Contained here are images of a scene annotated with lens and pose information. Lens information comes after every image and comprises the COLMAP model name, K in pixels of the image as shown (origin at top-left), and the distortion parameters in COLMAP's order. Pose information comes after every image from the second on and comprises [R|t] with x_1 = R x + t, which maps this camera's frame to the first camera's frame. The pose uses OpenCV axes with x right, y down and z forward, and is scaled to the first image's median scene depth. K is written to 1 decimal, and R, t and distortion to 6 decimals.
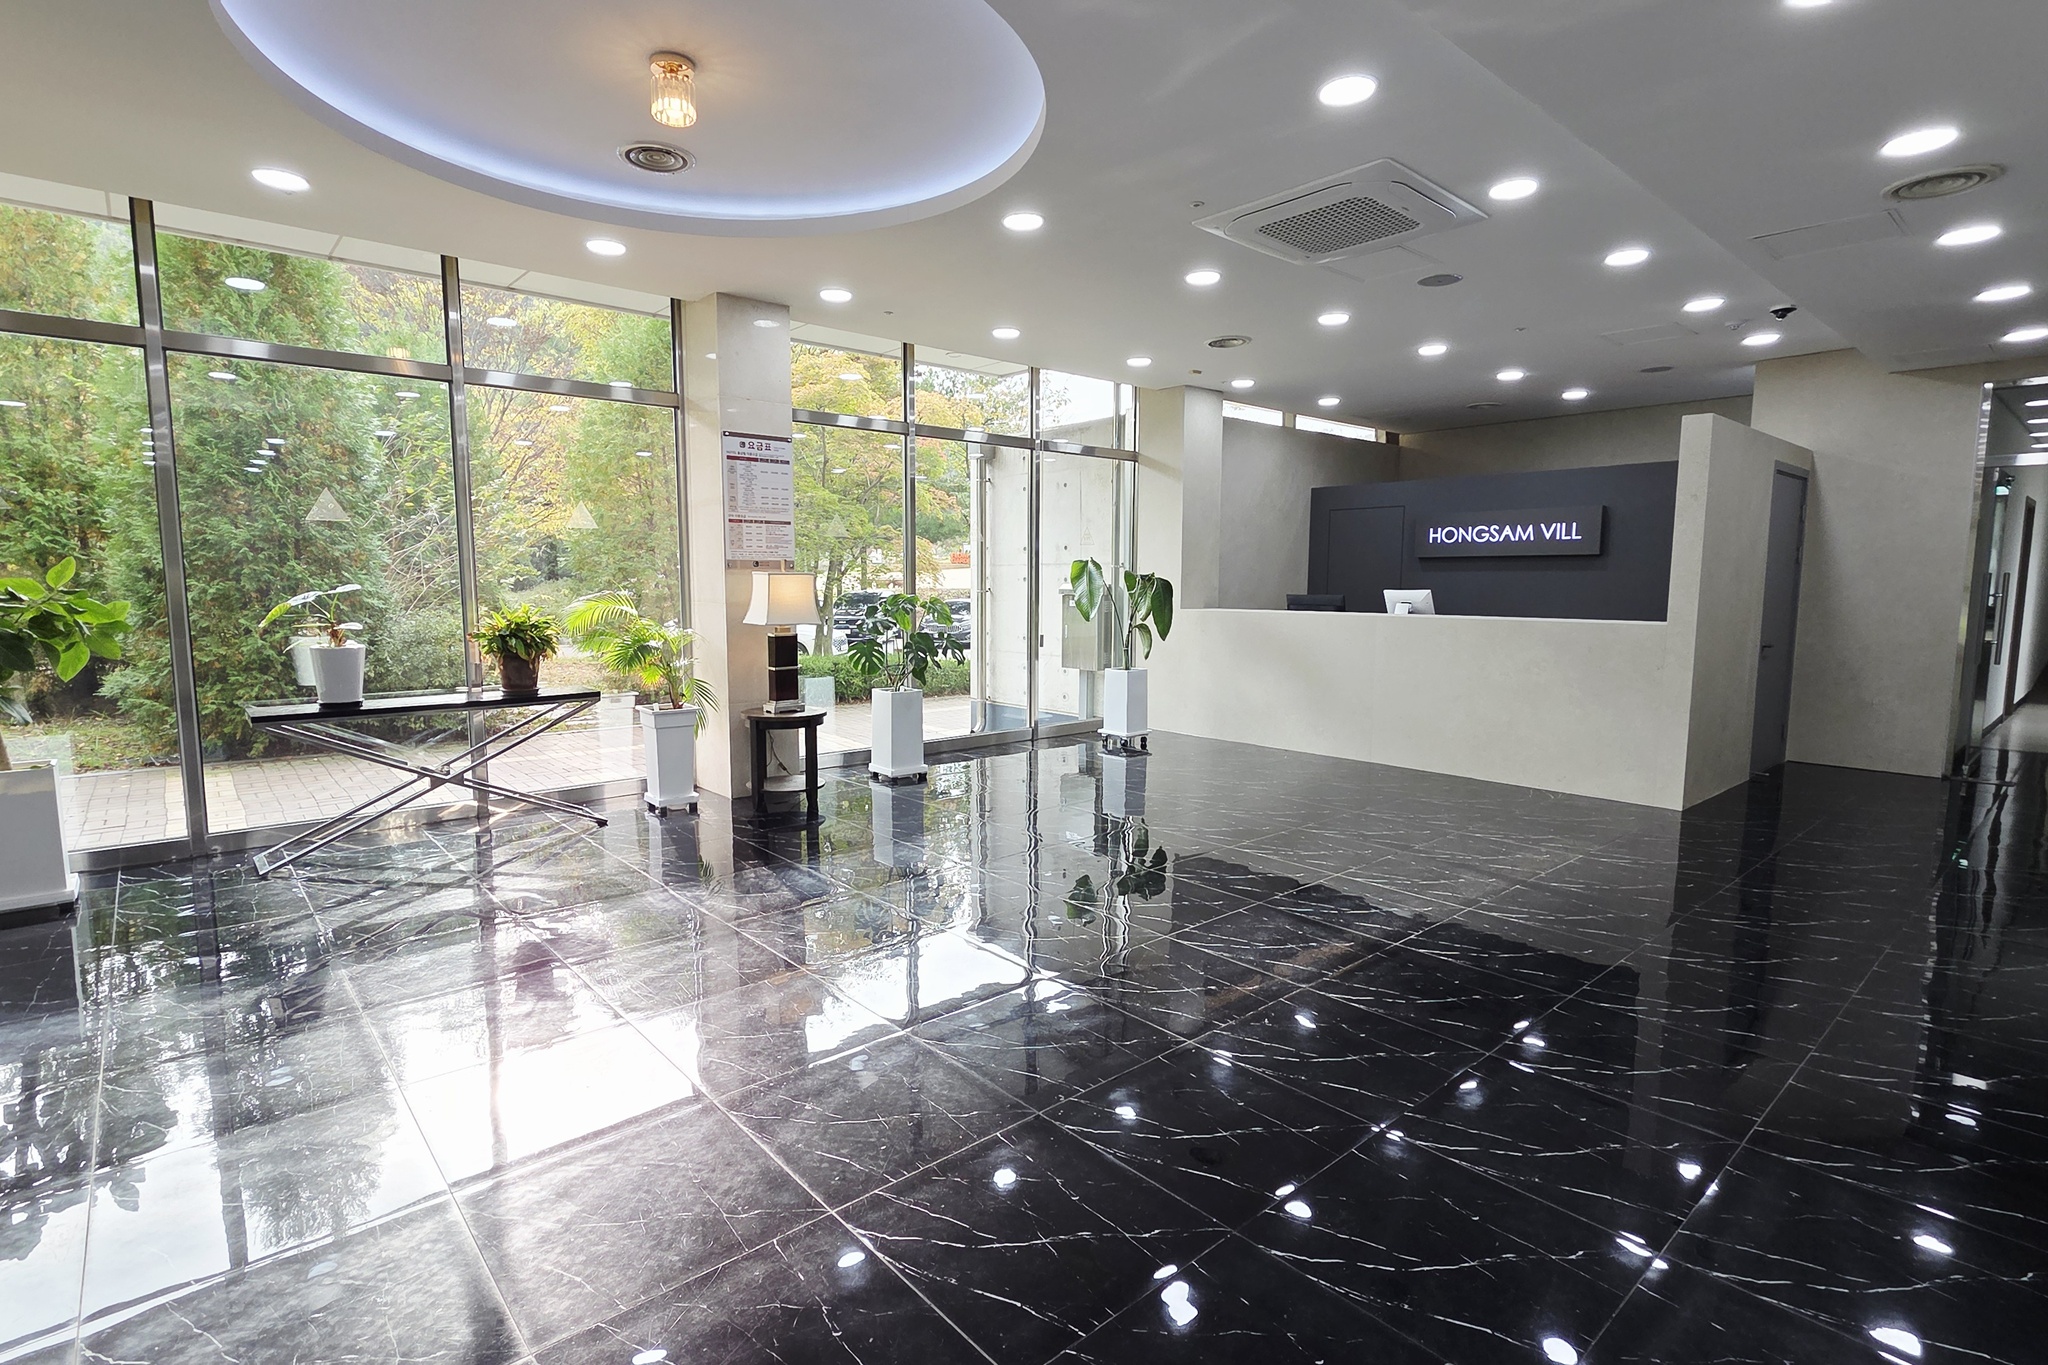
lens RADIAL K [[994.1, 0, 1013.2], [0, 994.1, 685.5], [0, 0, 1]] dist [0.002811, 0.000303]
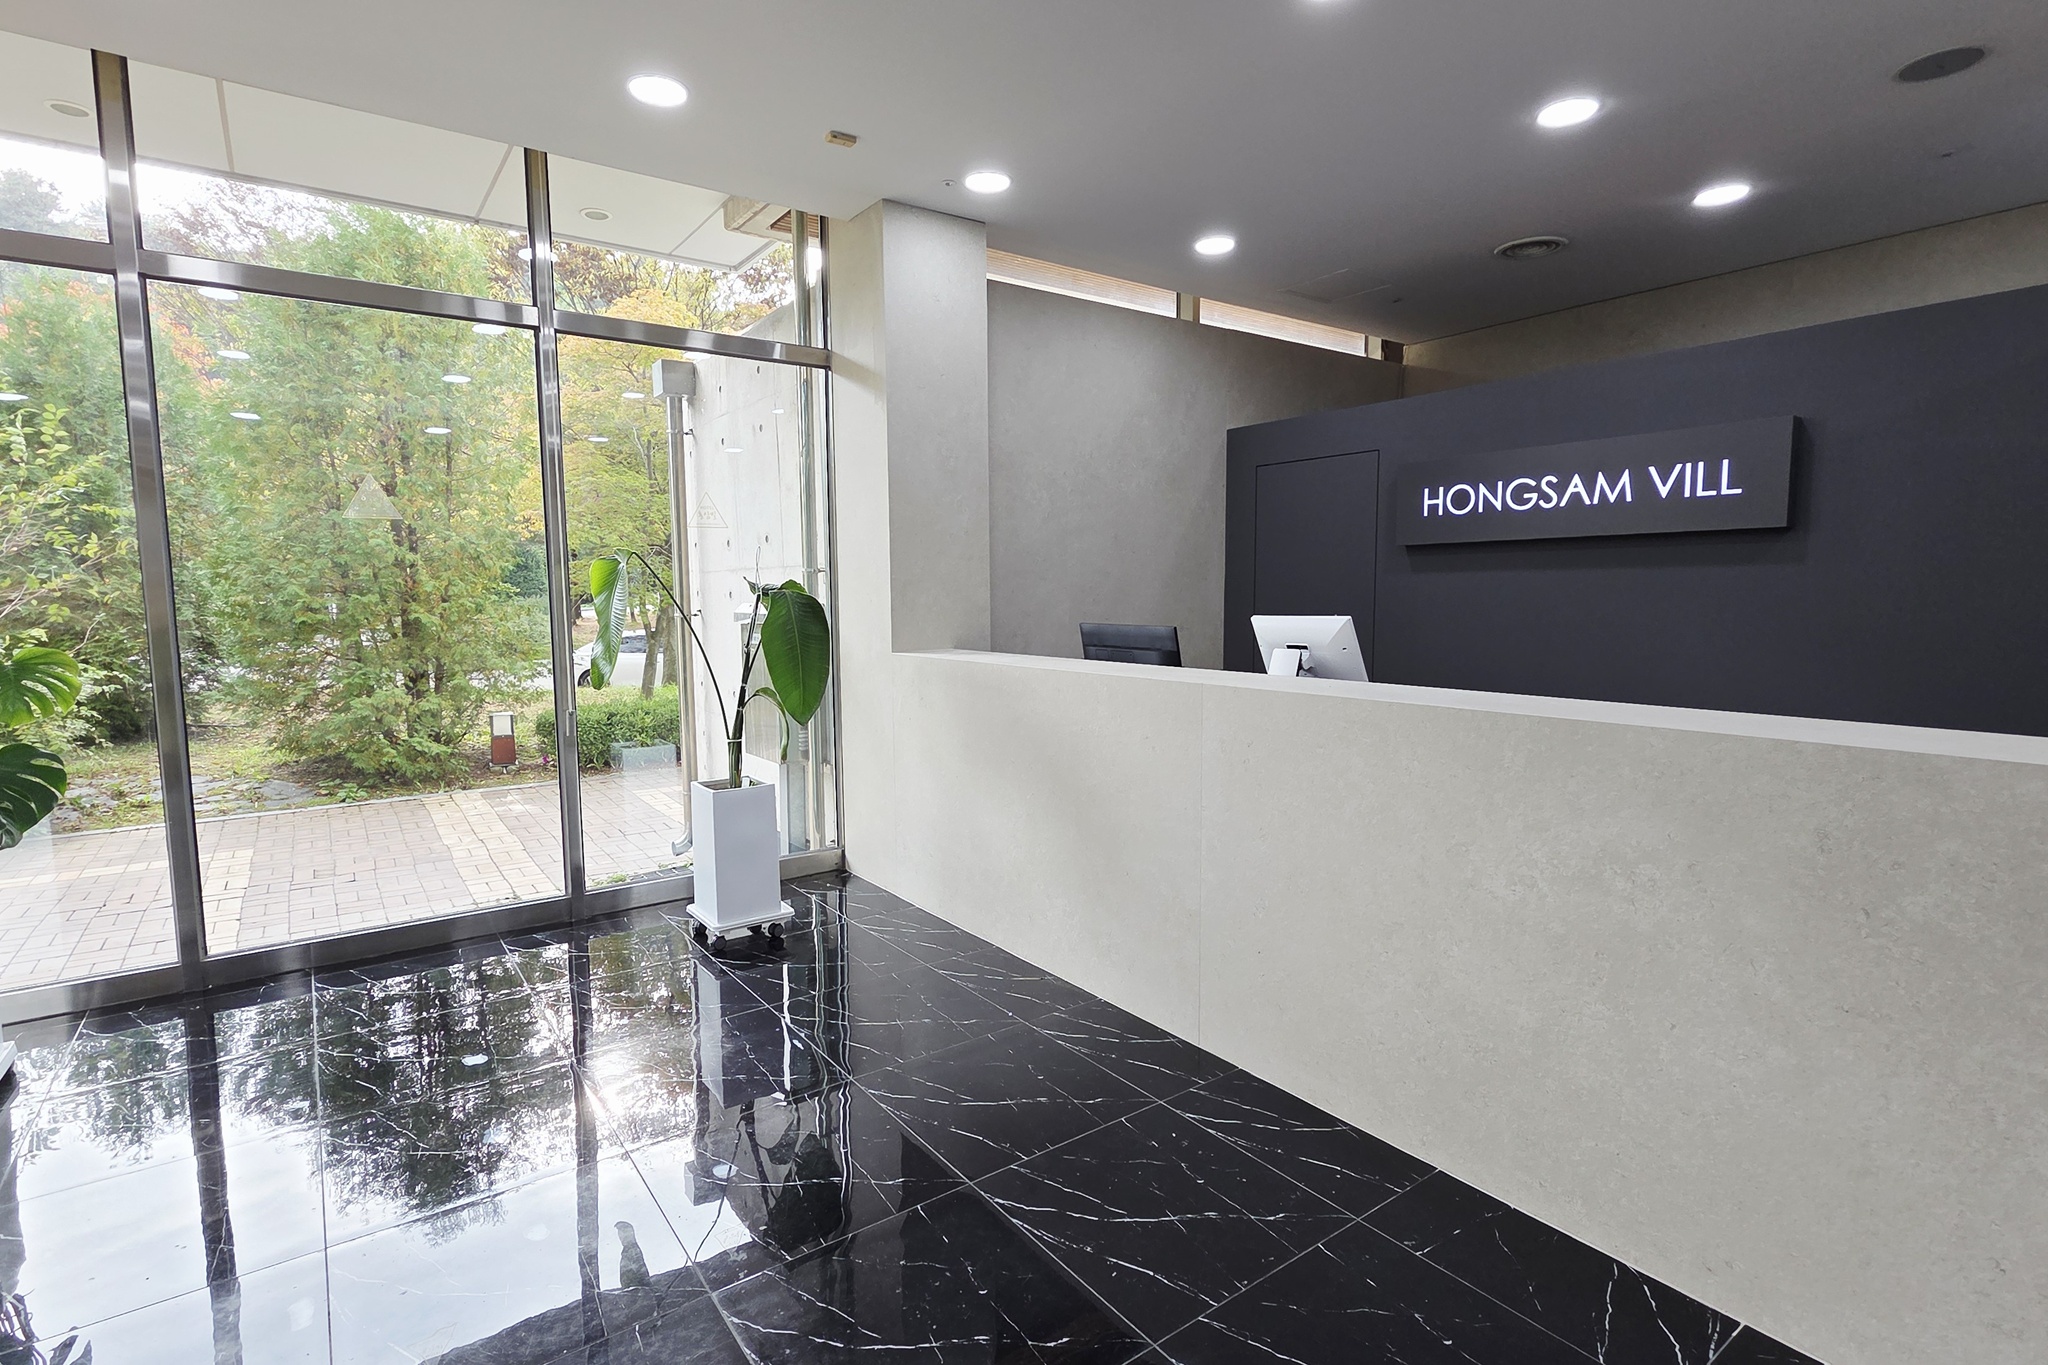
lens RADIAL K [[994.1, 0, 1034.4], [0, 994.1, 680.1], [0, 0, 1]] dist [0.002811, 0.000303]
pose [[0.996282, -0.003358, -0.086081, 0.272558], [0.001953, 0.999864, -0.016399, -0.053493], [0.086124, 0.016170, 0.996153, 0.492802]]
